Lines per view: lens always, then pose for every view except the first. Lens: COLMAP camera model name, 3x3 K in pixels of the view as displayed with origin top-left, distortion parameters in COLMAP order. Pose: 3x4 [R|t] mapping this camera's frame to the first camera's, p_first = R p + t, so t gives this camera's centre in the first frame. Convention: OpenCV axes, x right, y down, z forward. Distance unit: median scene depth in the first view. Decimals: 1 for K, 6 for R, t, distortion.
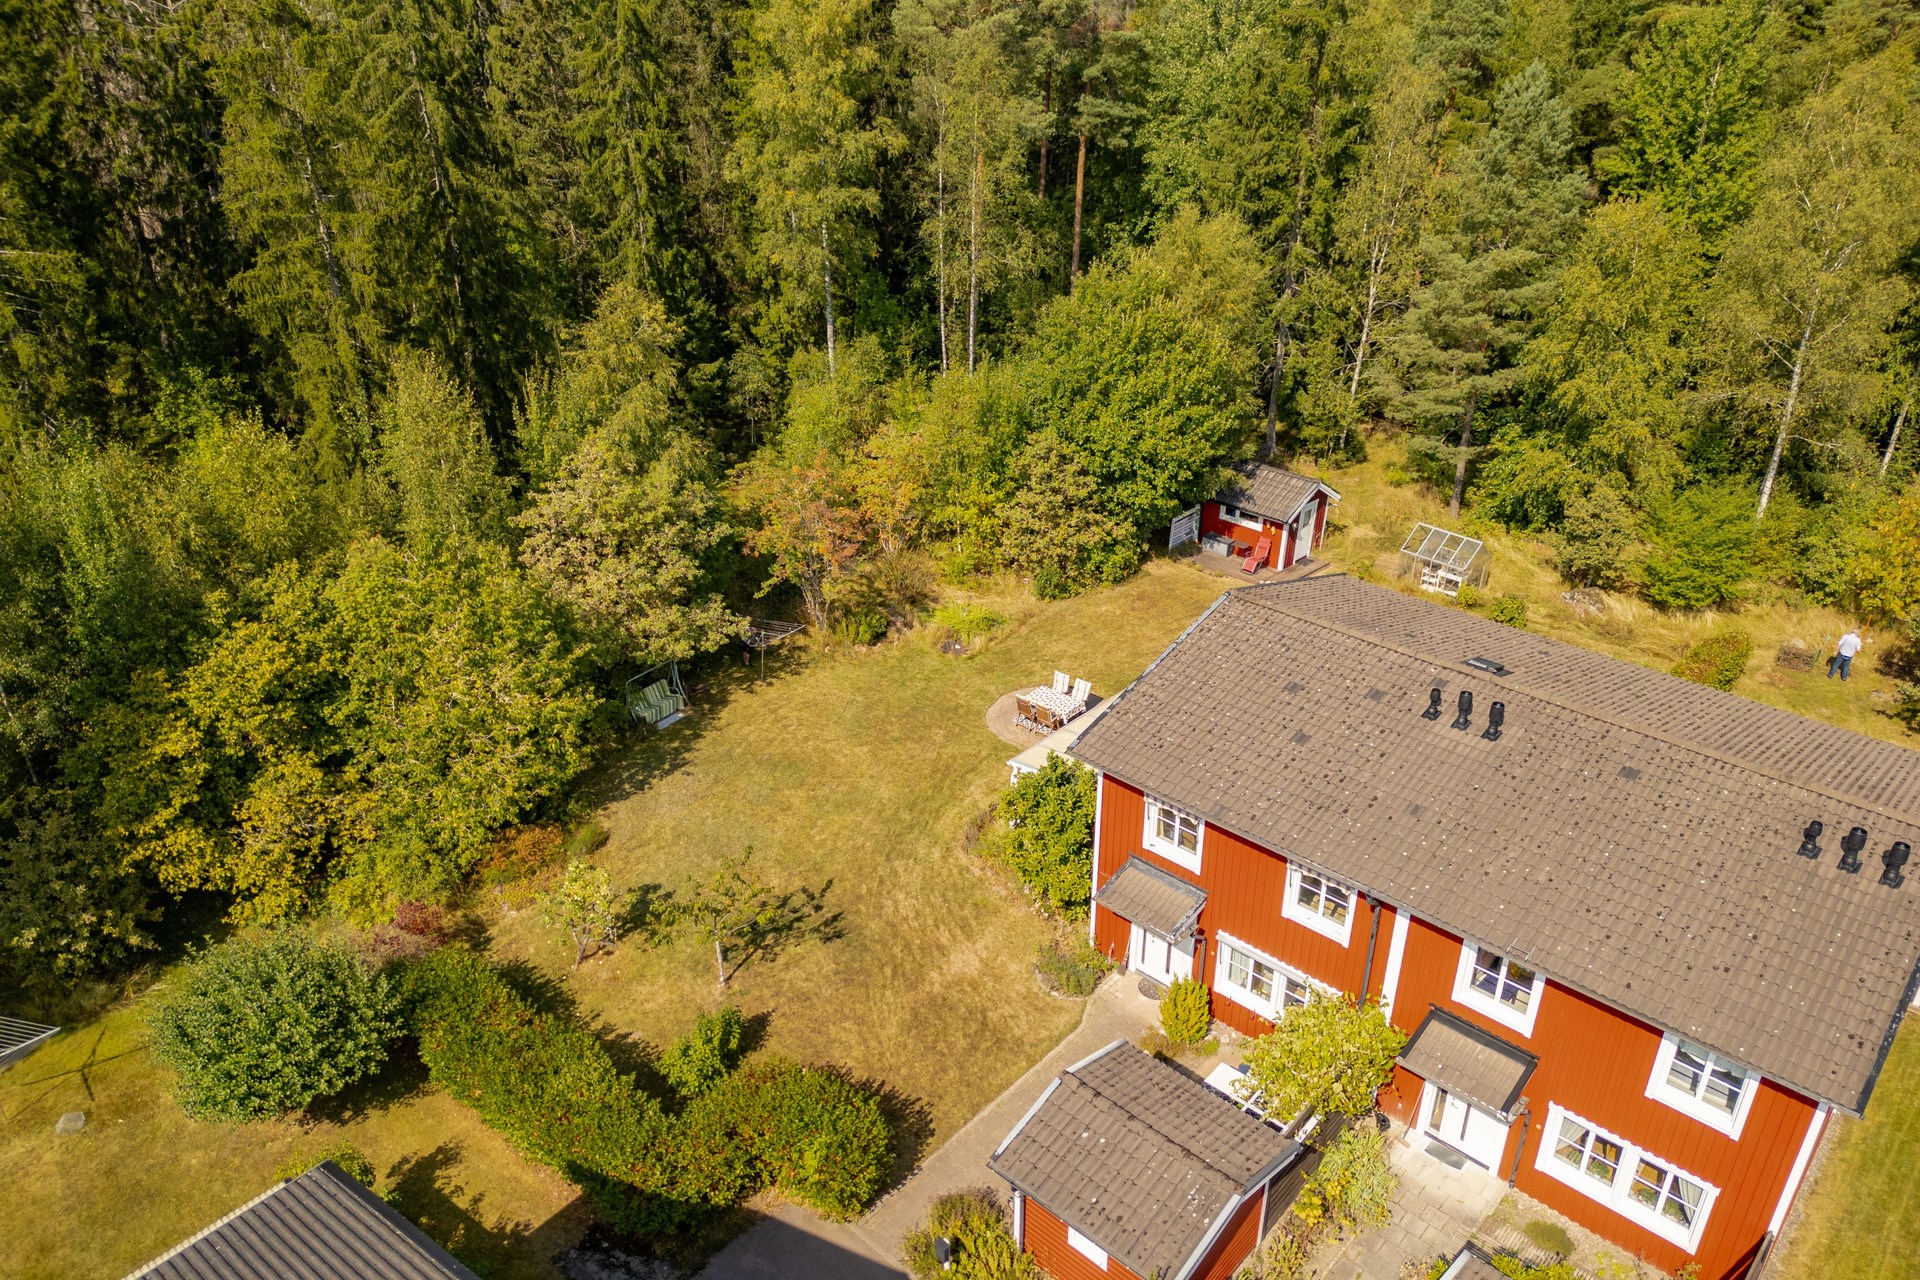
lens RADIAL K [[1336.5, 0, 951.2], [0, 1336.5, 646.0], [0, 0, 1]] dist [0.030152, -0.017277]
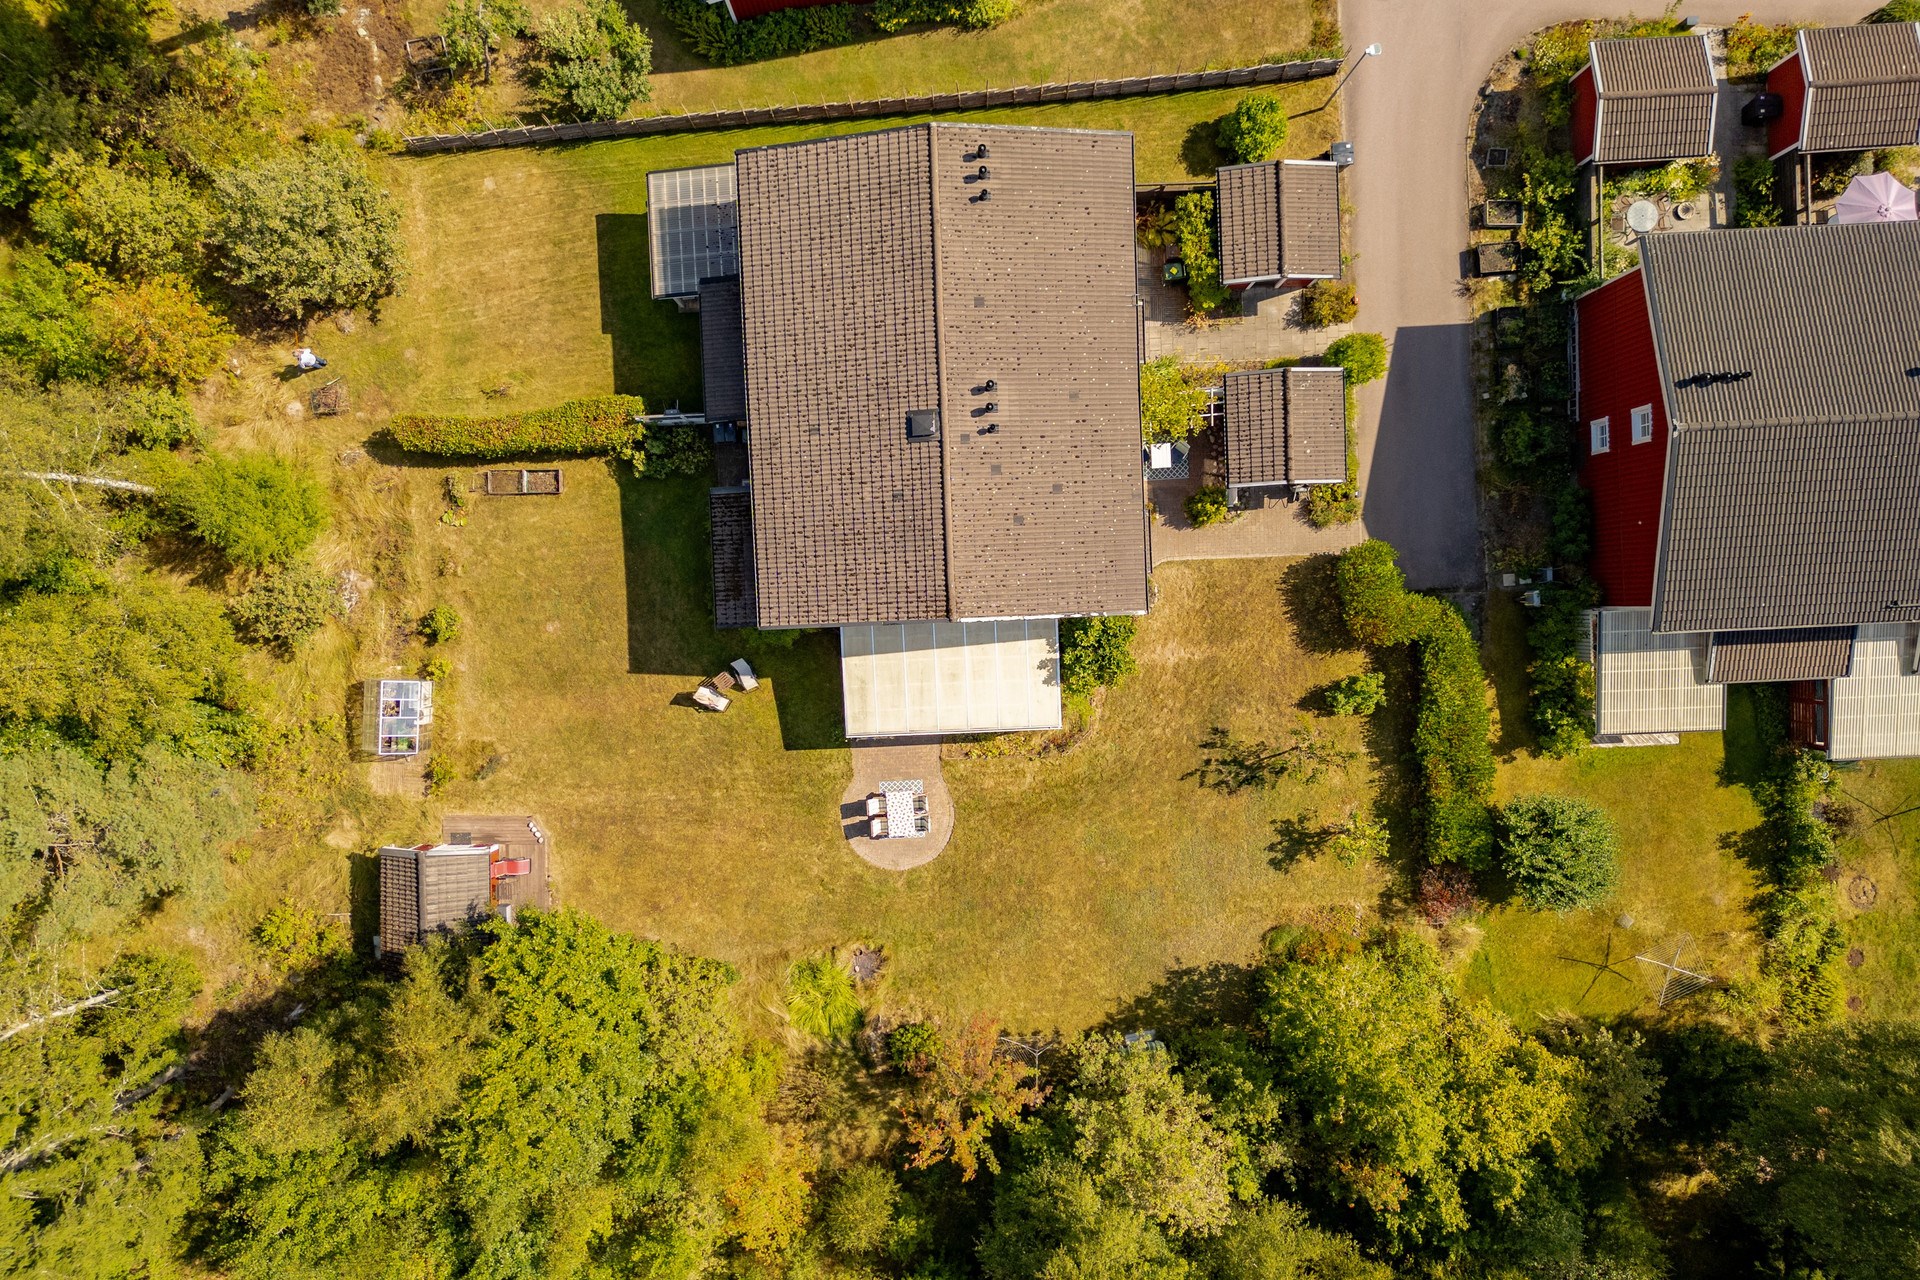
lens RADIAL K [[1336.5, 0, 956.7], [0, 1336.5, 629.2], [0, 0, 1]] dist [0.030152, -0.017277]
pose [[-0.704856, -0.709225, -0.013337, 0.213297], [0.331152, -0.345623, 0.877999, -1.118662], [-0.627308, 0.614447, 0.478476, 0.393271]]
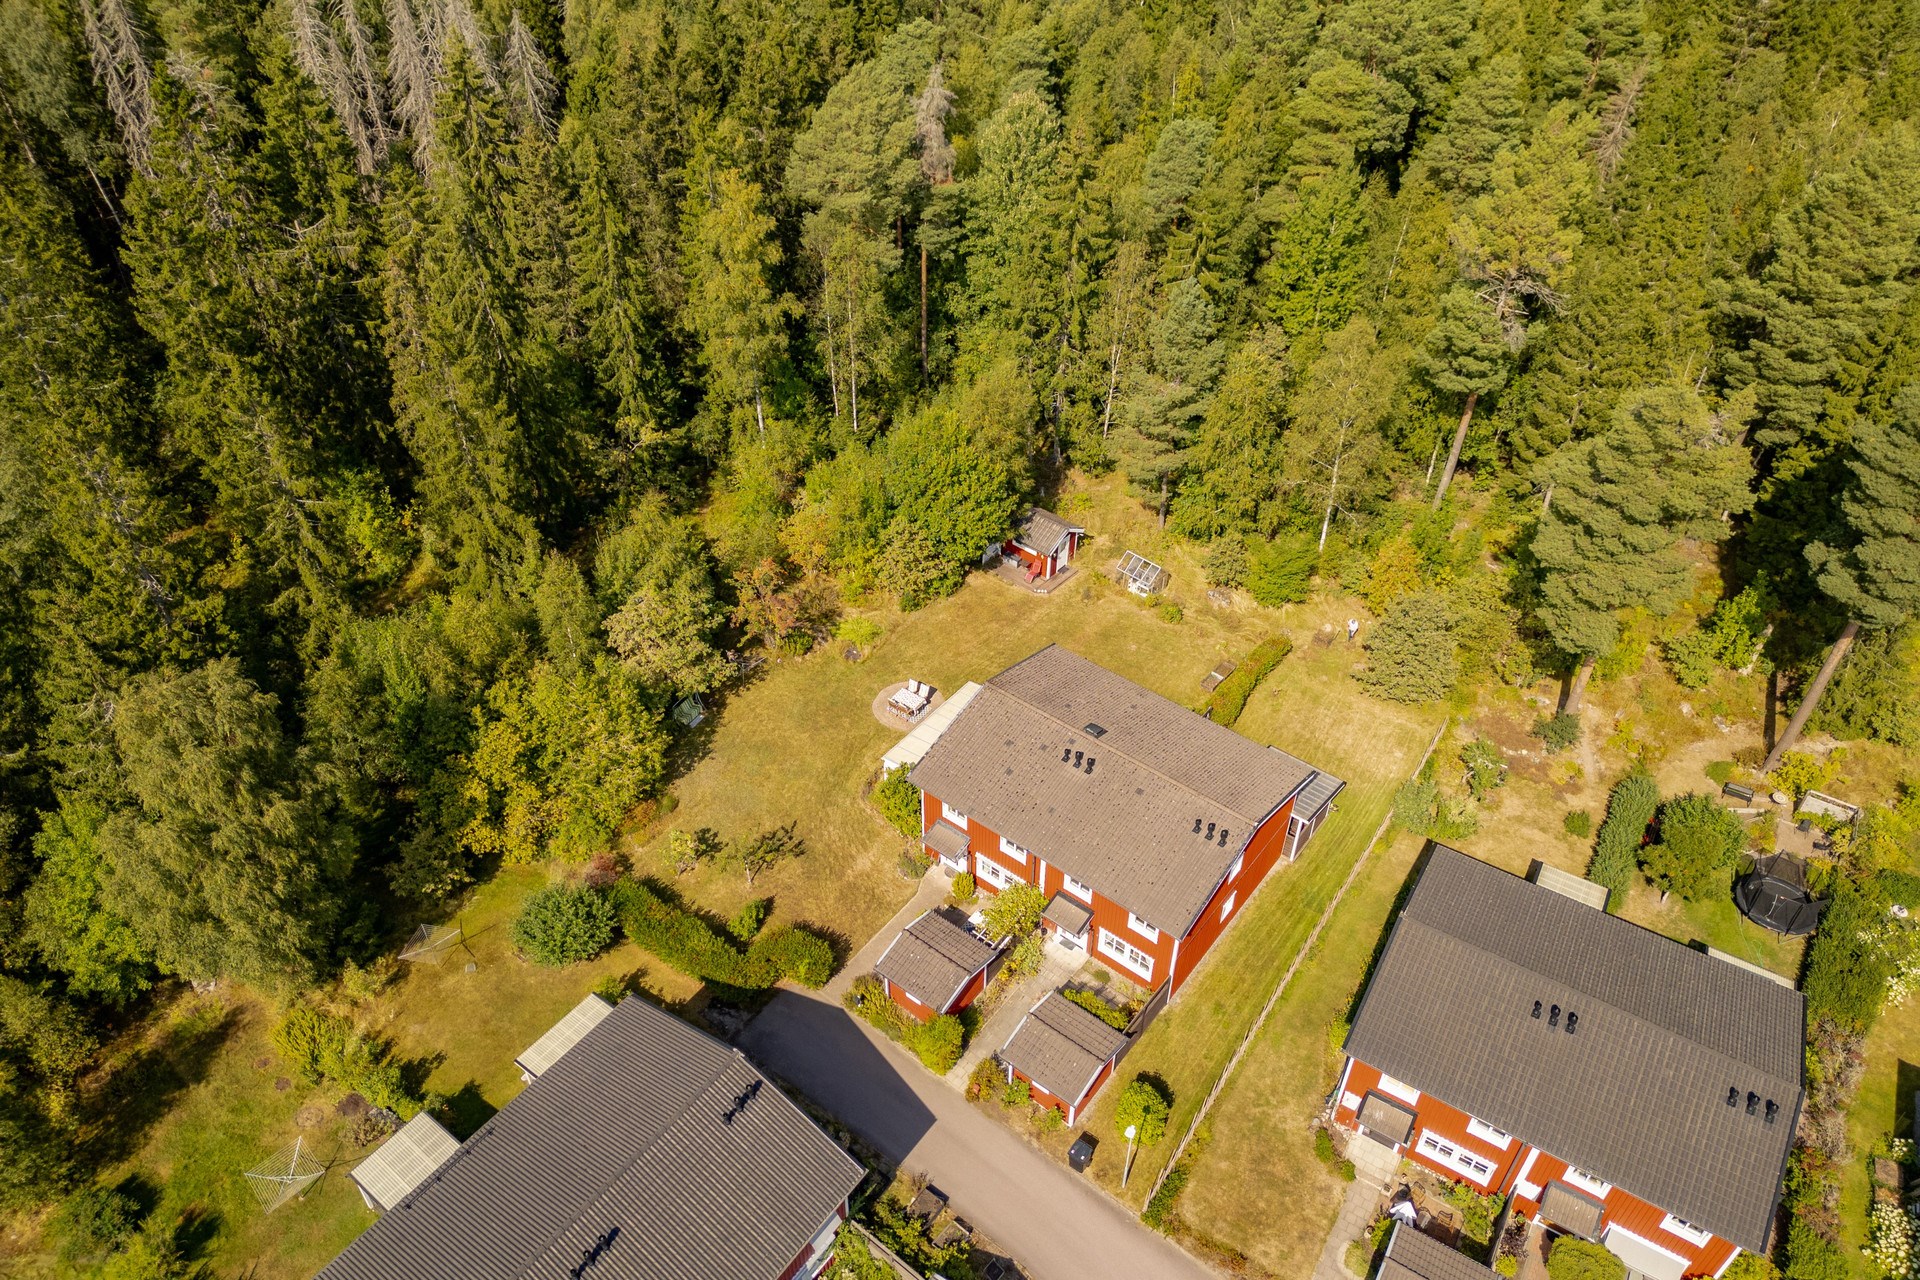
lens RADIAL K [[1336.5, 0, 956.5], [0, 1336.5, 639.1], [0, 0, 1]] dist [0.030152, -0.017277]
pose [[0.996813, -0.050845, 0.061468, 0.042556], [0.035513, 0.972827, 0.228793, -0.560027], [-0.071431, -0.225881, 0.971532, -0.937209]]
